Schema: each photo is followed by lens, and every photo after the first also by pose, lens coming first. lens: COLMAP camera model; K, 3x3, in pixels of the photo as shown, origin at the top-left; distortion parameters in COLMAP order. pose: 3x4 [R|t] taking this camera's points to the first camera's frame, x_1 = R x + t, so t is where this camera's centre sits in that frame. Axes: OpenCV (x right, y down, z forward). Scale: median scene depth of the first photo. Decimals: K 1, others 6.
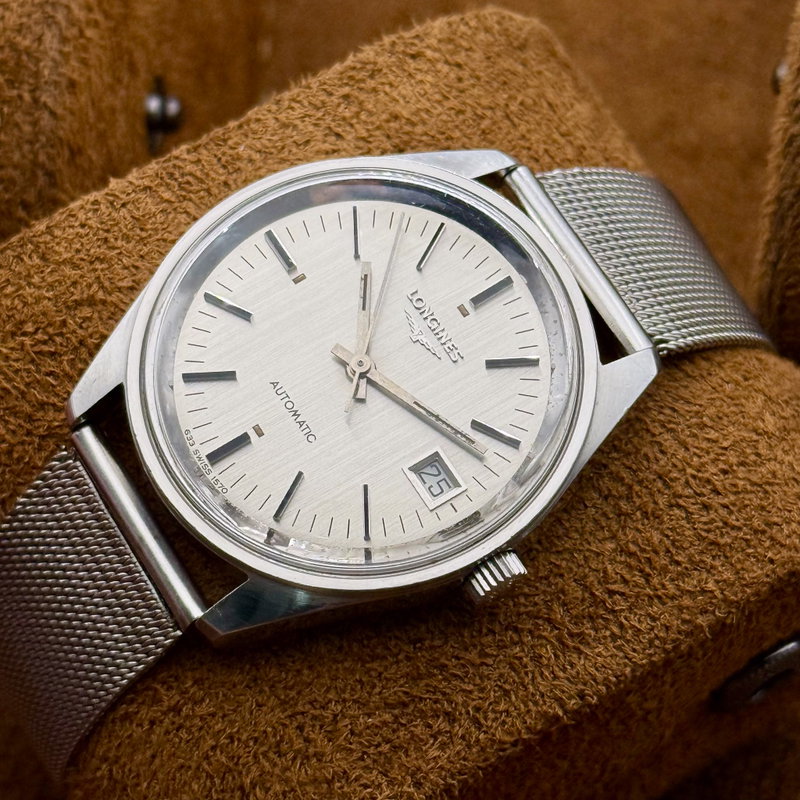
lens RADIAL K [[2969.7, 0, 400.0], [0, 2969.7, 400.0], [0, 0, 1]] dist [0.033970, 1.427204]
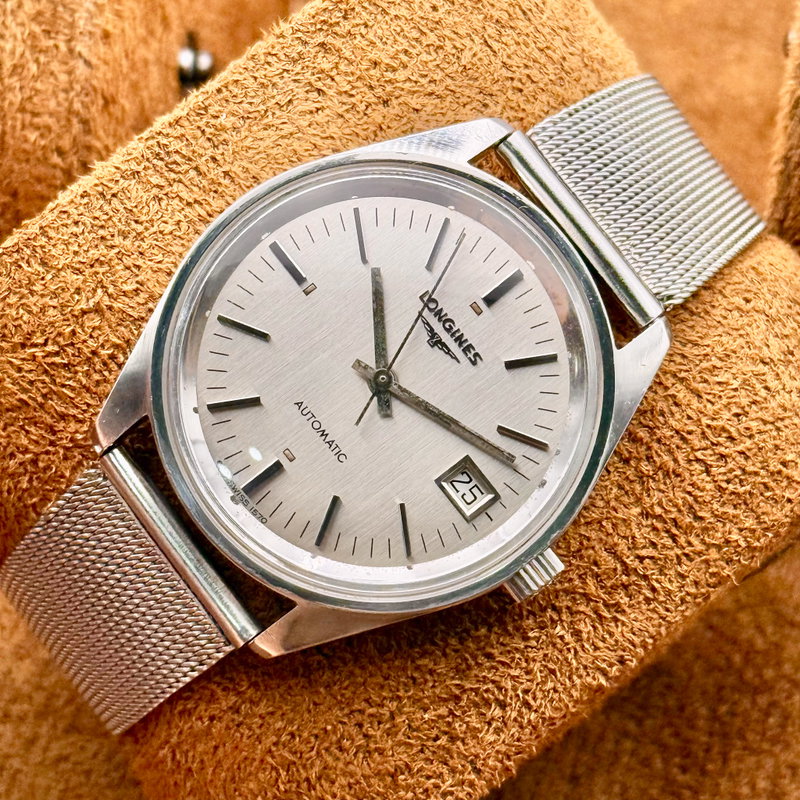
lens RADIAL K [[2969.7, 0, 400.0], [0, 2969.7, 400.0], [0, 0, 1]] dist [0.033970, 1.427204]
pose [[0.993353, -0.105487, 0.046078, -0.053518], [0.087629, 0.952535, 0.291546, -0.292213], [-0.074645, -0.285570, 0.955446, 0.031930]]
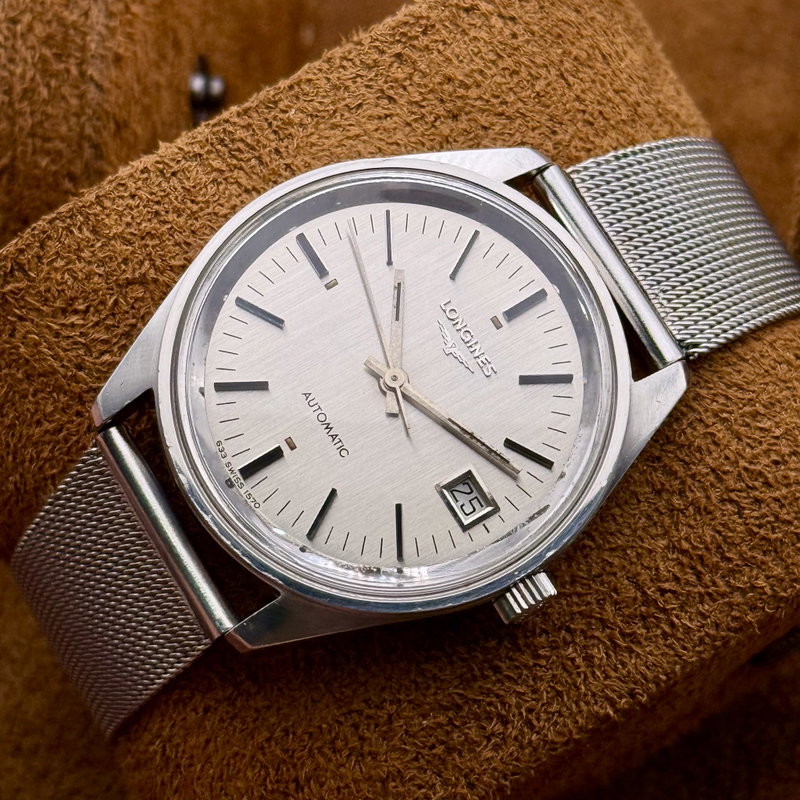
lens RADIAL K [[2969.7, 0, 400.0], [0, 2969.7, 400.0], [0, 0, 1]] dist [0.033970, 1.427204]
pose [[0.999690, 0.011509, 0.022059, -0.040576], [-0.014911, 0.986866, 0.160850, -0.157619], [-0.019918, -0.161129, 0.986732, 0.016042]]
